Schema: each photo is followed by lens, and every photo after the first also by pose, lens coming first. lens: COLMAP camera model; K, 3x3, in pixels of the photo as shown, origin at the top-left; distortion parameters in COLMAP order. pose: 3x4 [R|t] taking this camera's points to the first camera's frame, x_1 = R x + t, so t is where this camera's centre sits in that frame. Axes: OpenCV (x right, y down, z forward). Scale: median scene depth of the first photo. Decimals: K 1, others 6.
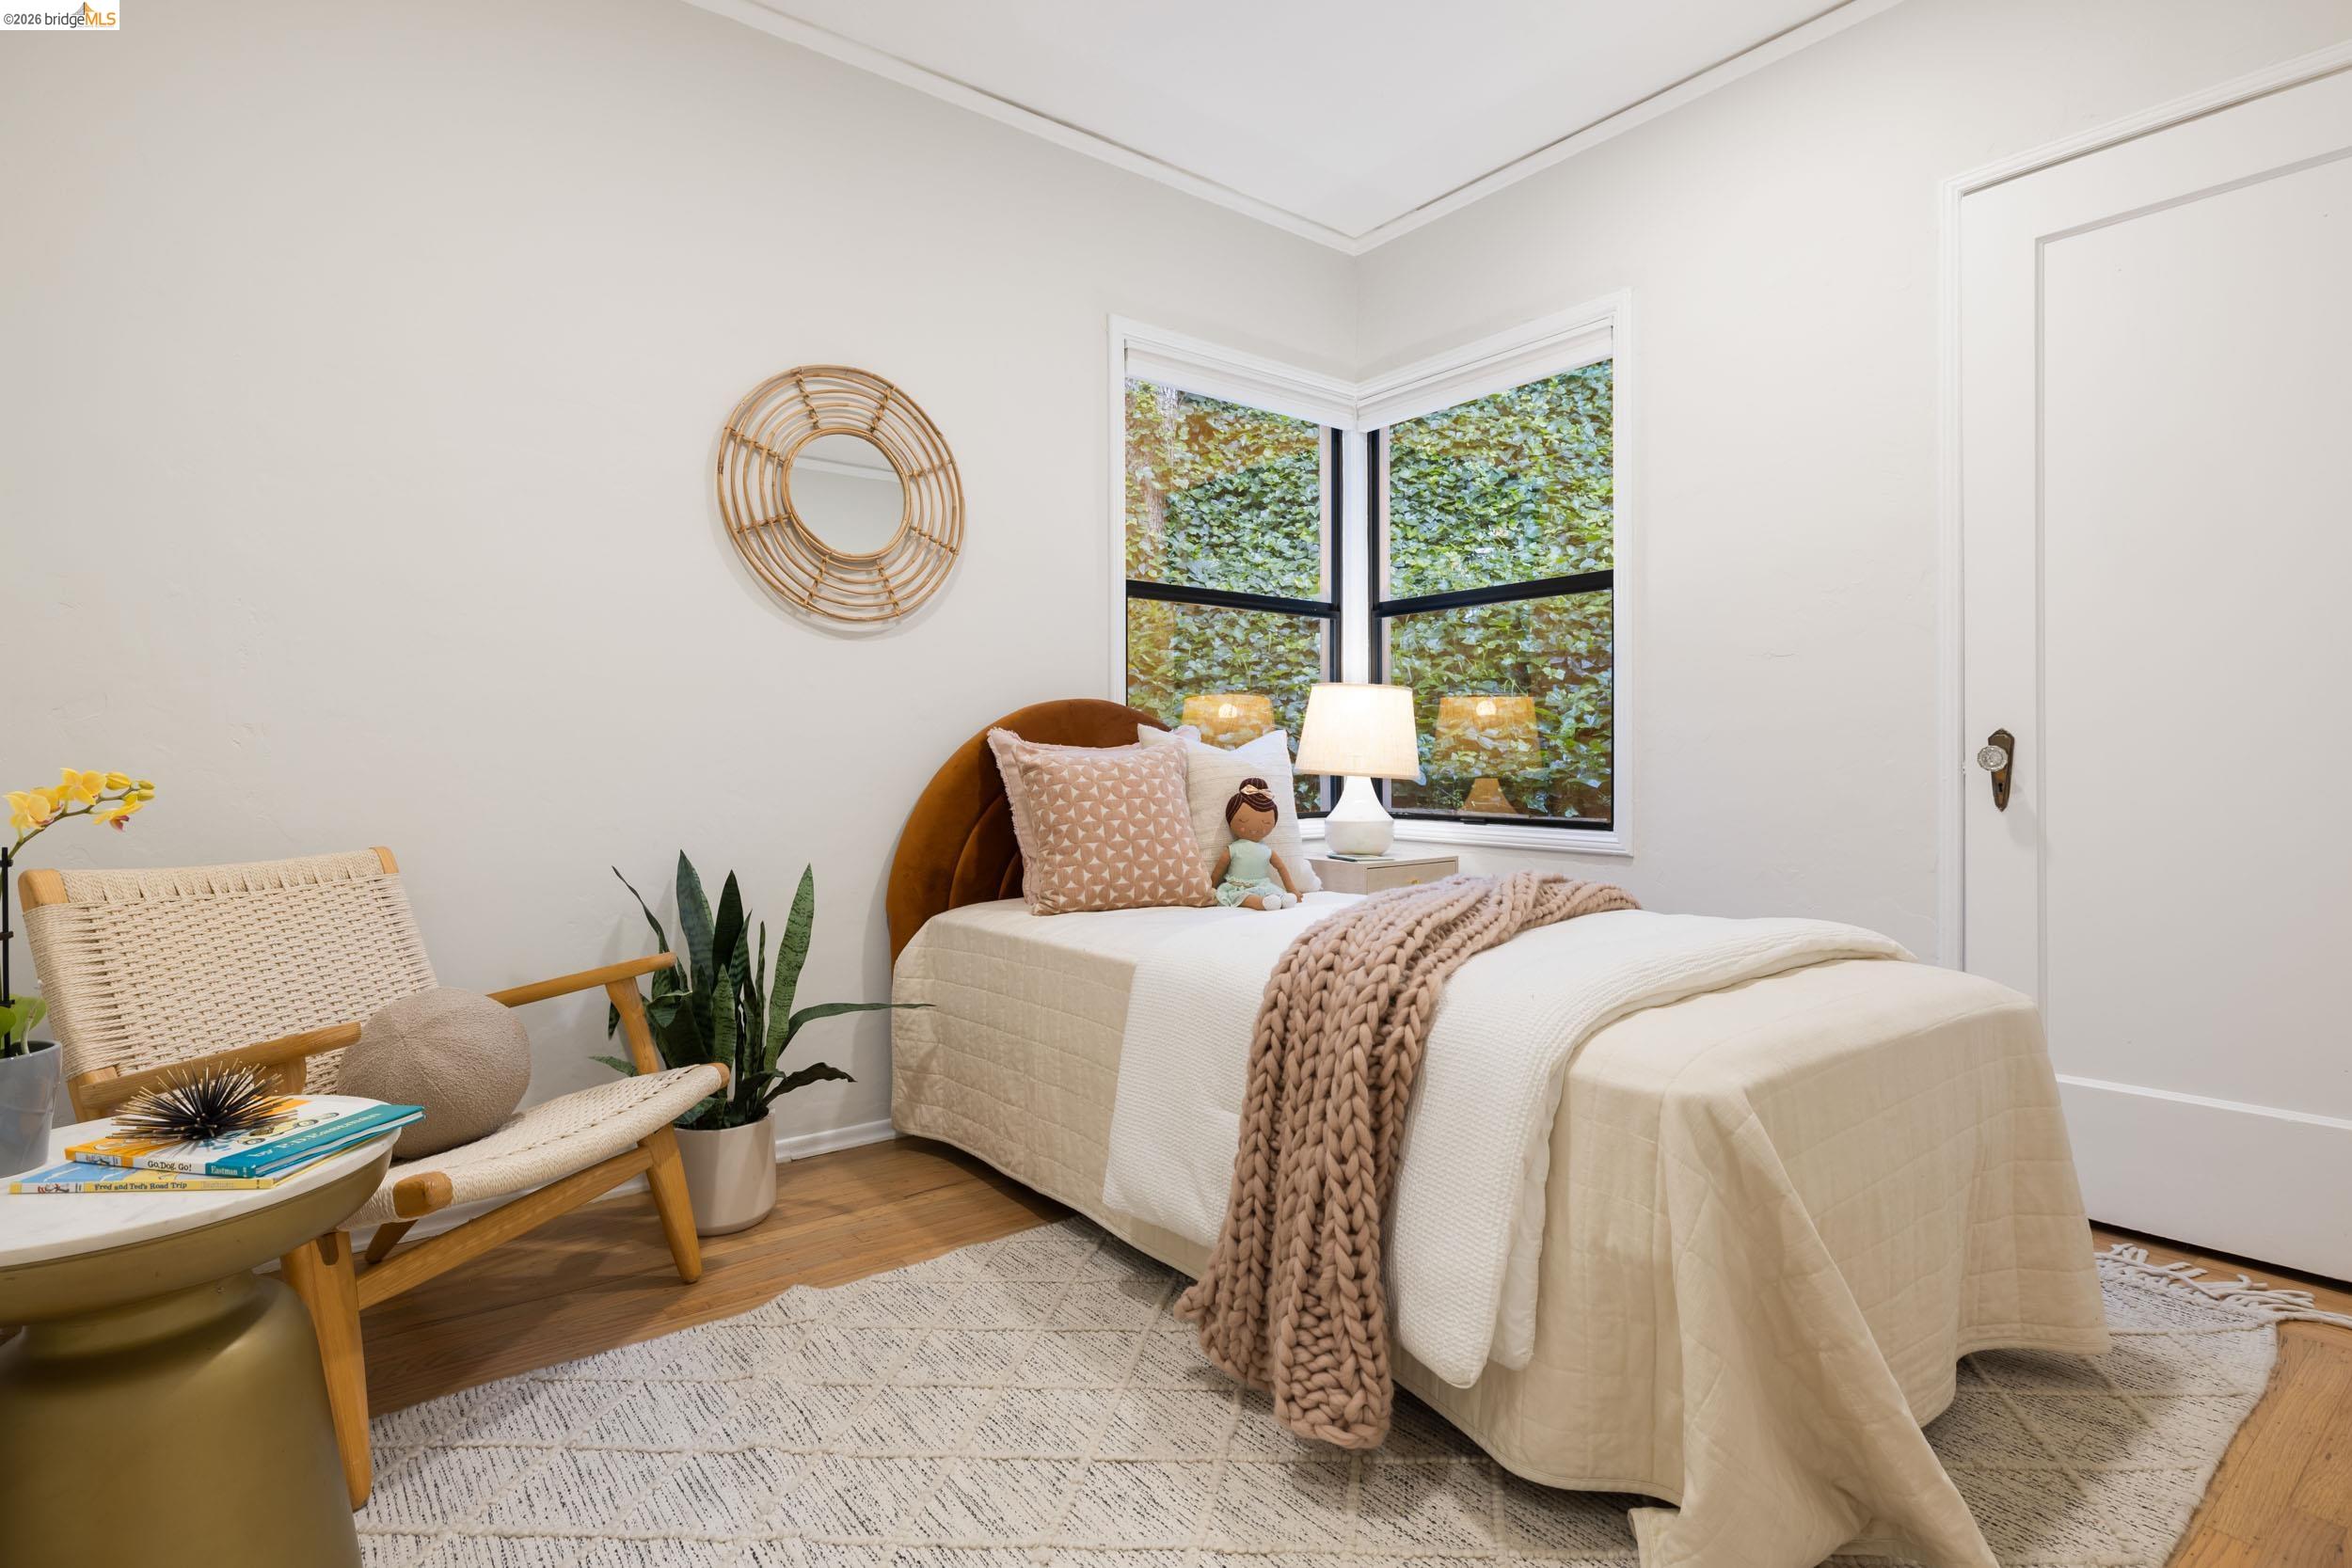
lens RADIAL K [[1201.1, 0, 1261.3], [0, 1201.1, 768.7], [0, 0, 1]] dist [-0.004940, 0.001748]
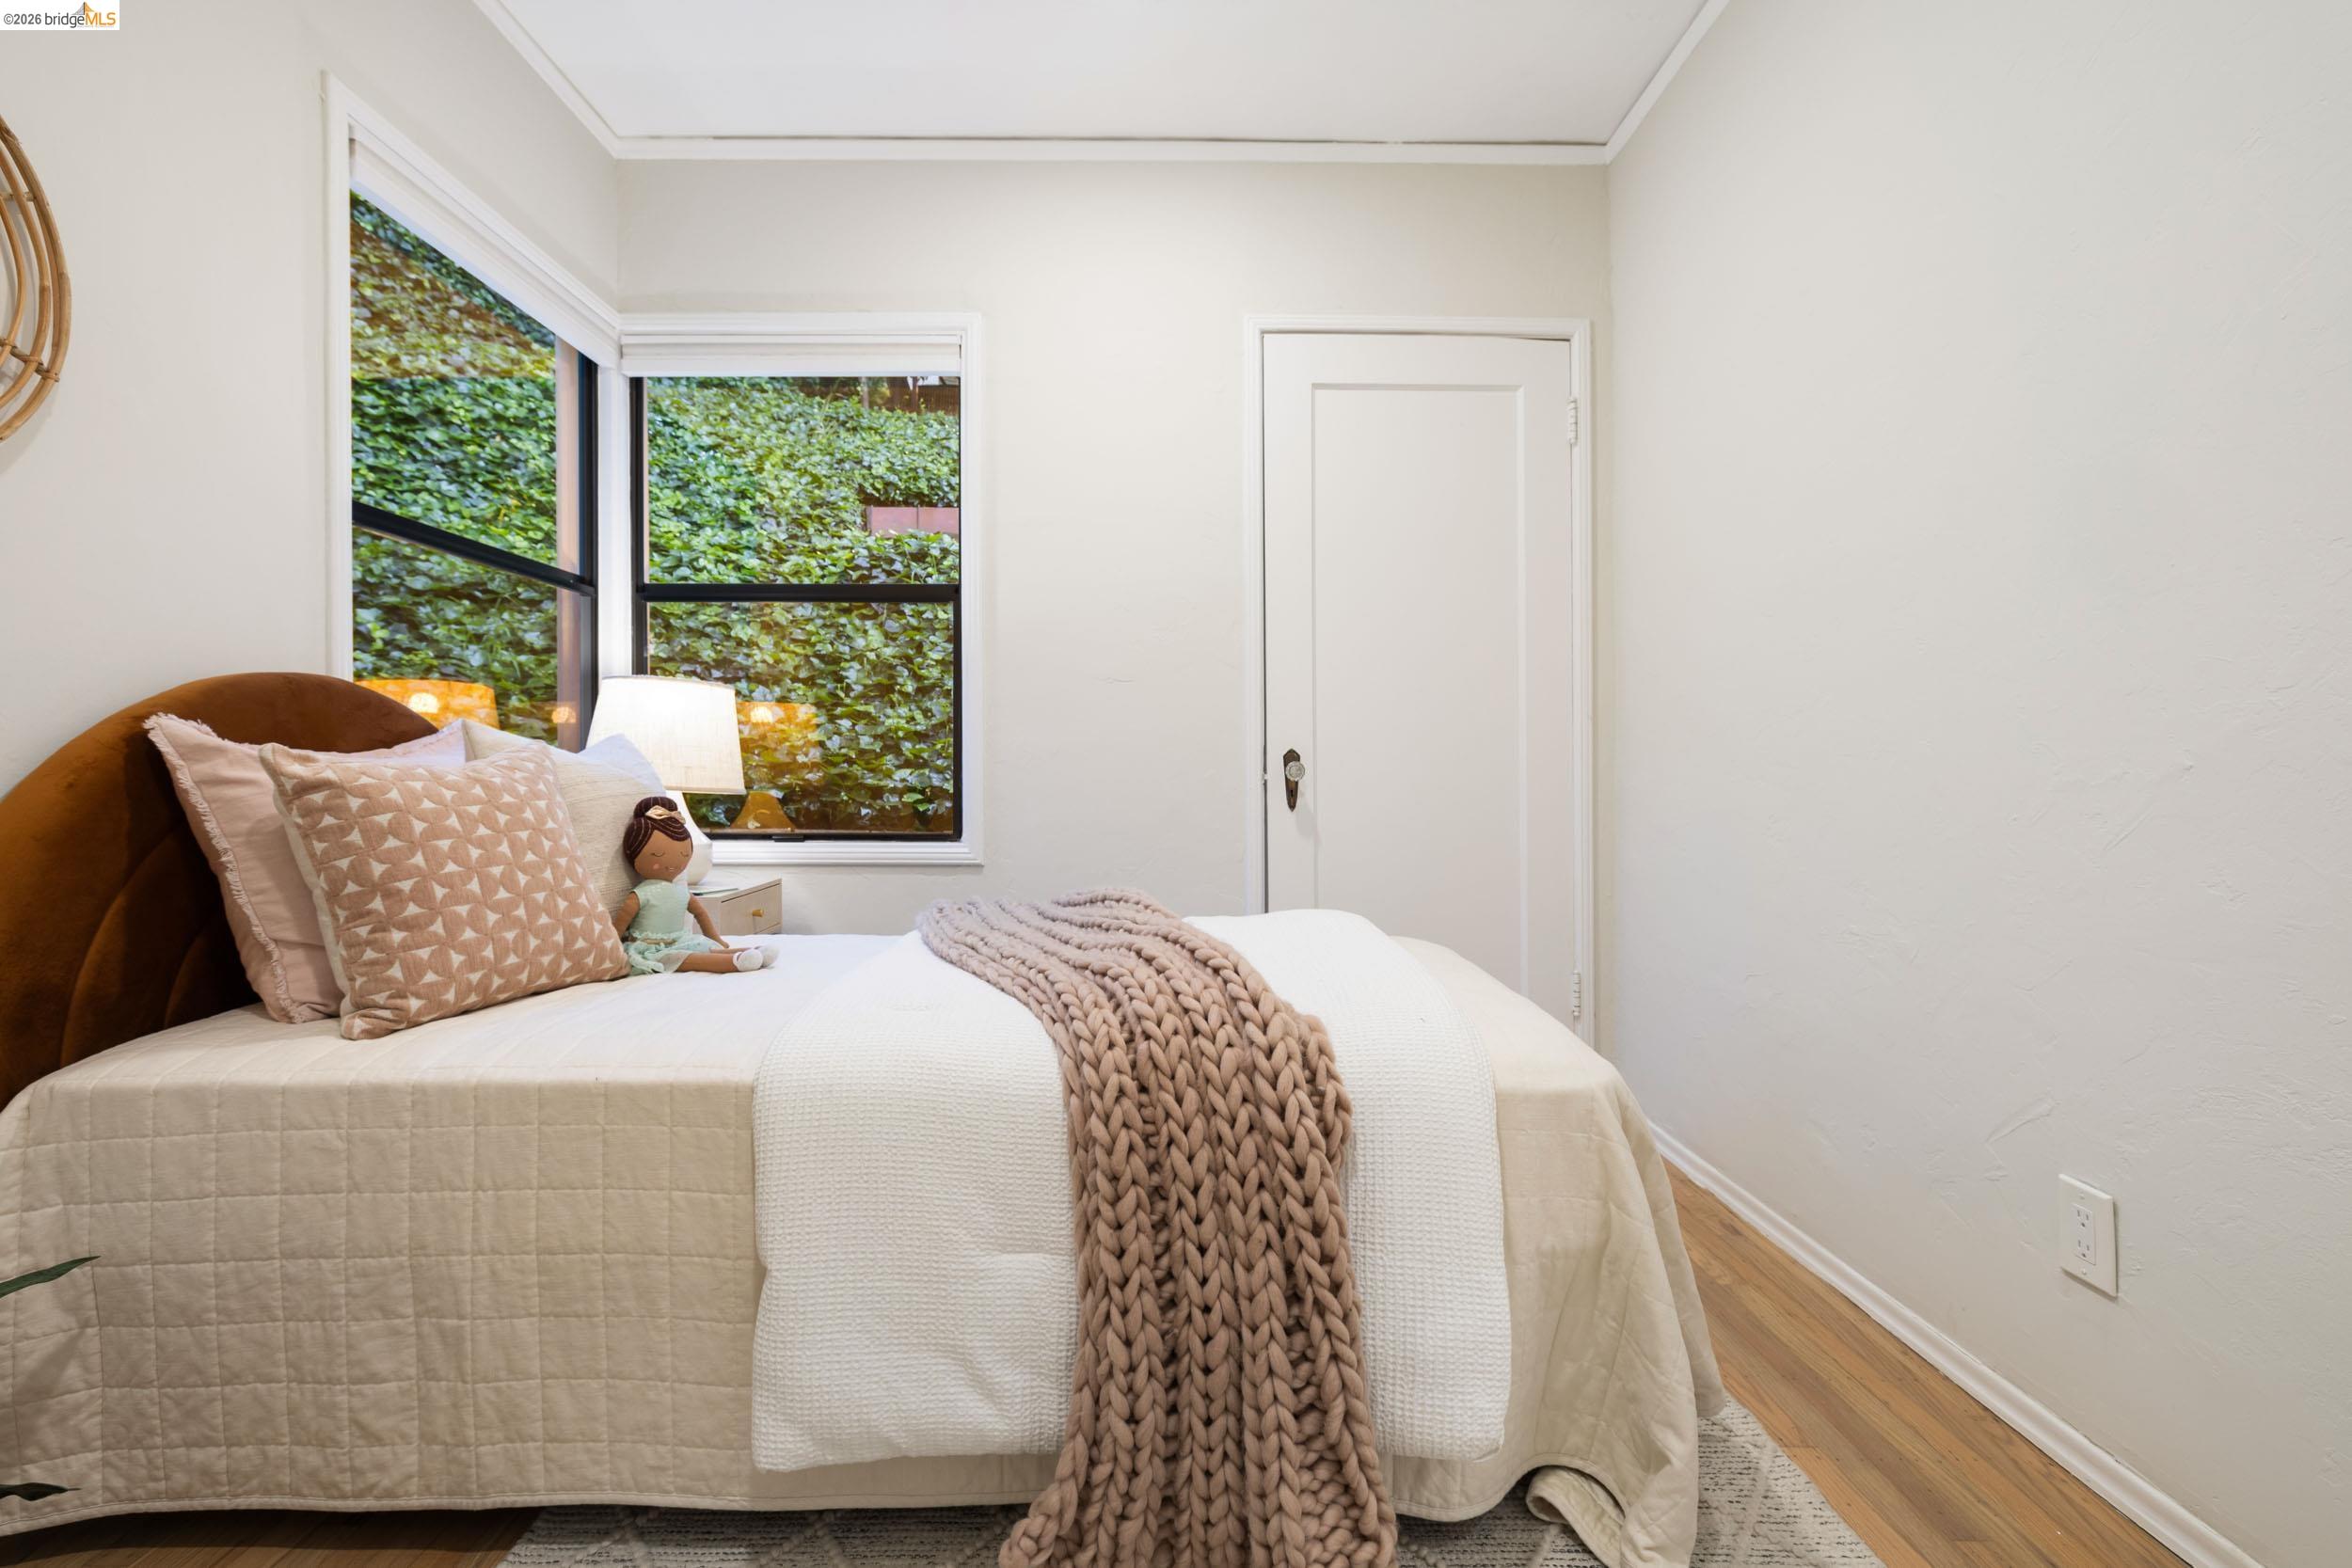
lens RADIAL K [[1022.0, 0, 1262.6], [0, 1022.0, 774.6], [0, 0, 1]] dist [-0.003081, -0.000111]
pose [[0.630235, -0.002224, 0.776401, -0.287342], [0.003931, 0.999992, -0.000326, -0.004475], [-0.776395, 0.003258, 0.630239, 0.336992]]
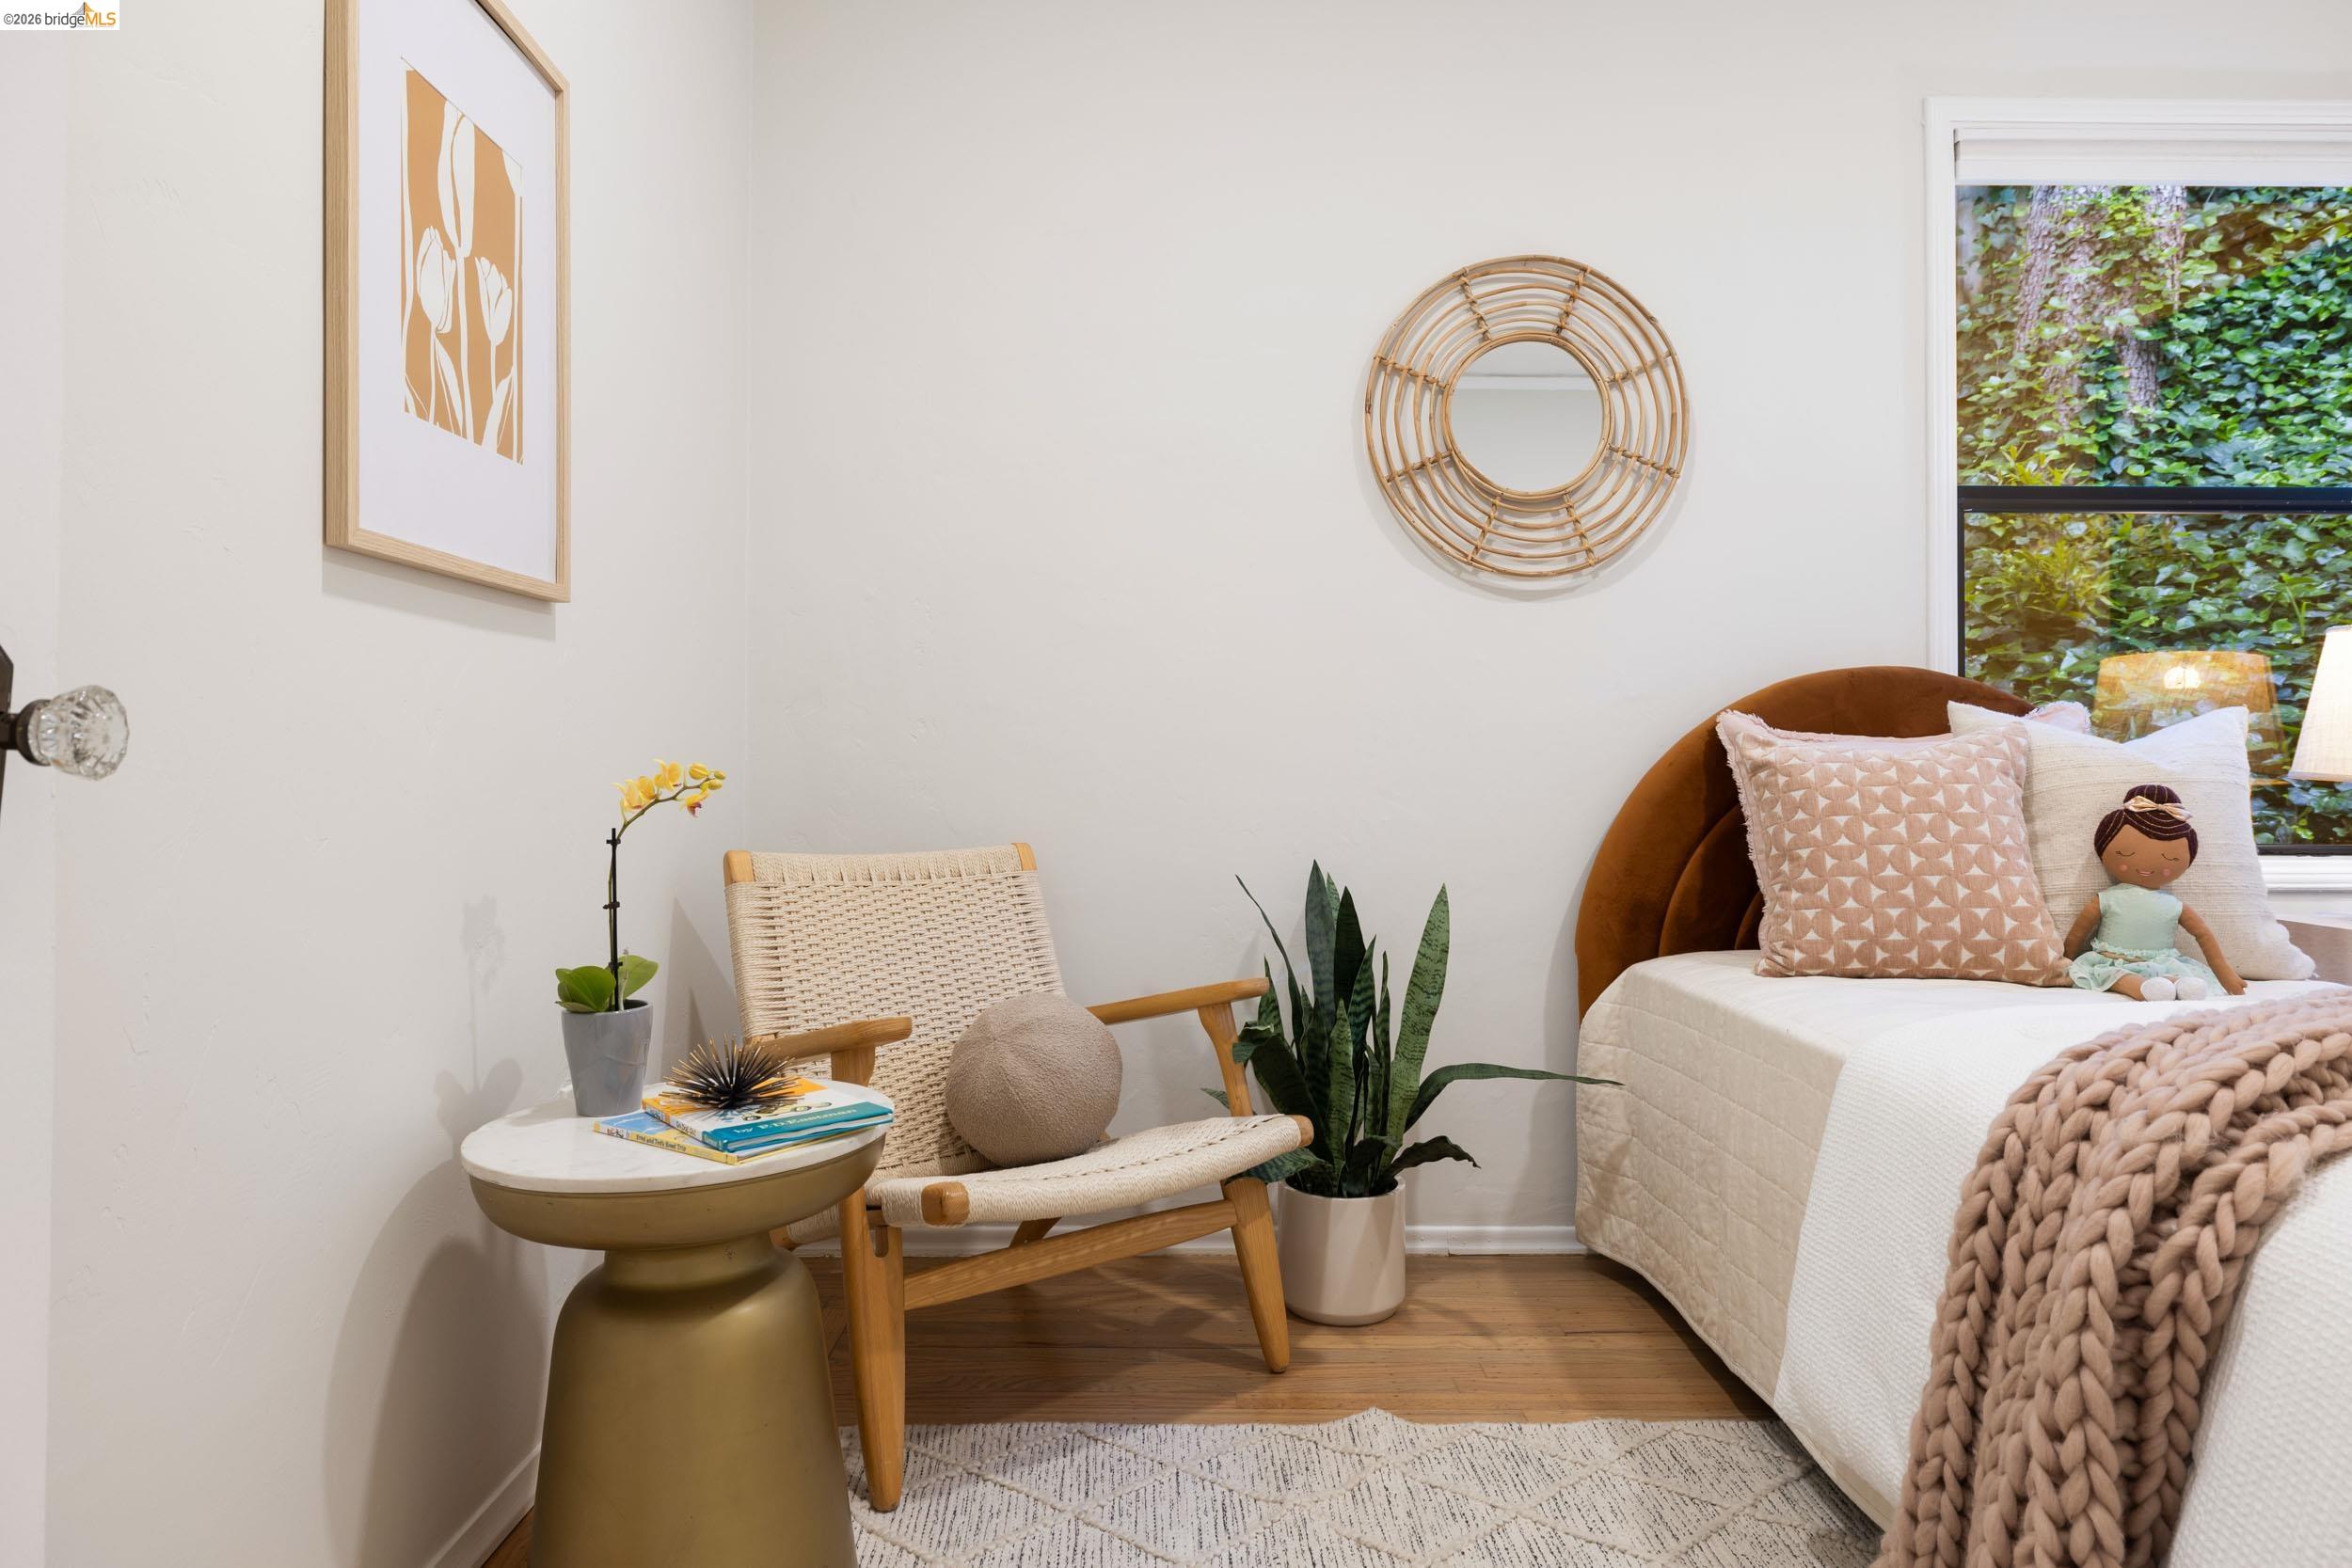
lens RADIAL K [[1551.1, 0, 1183.4], [0, 1551.1, 736.7], [0, 0, 1]] dist [-0.004554, 0.004425]
pose [[0.773401, -0.006409, -0.633884, 0.125092], [-0.006499, 0.999816, -0.018038, 0.000580], [0.633883, 0.018070, 0.773217, 0.077849]]
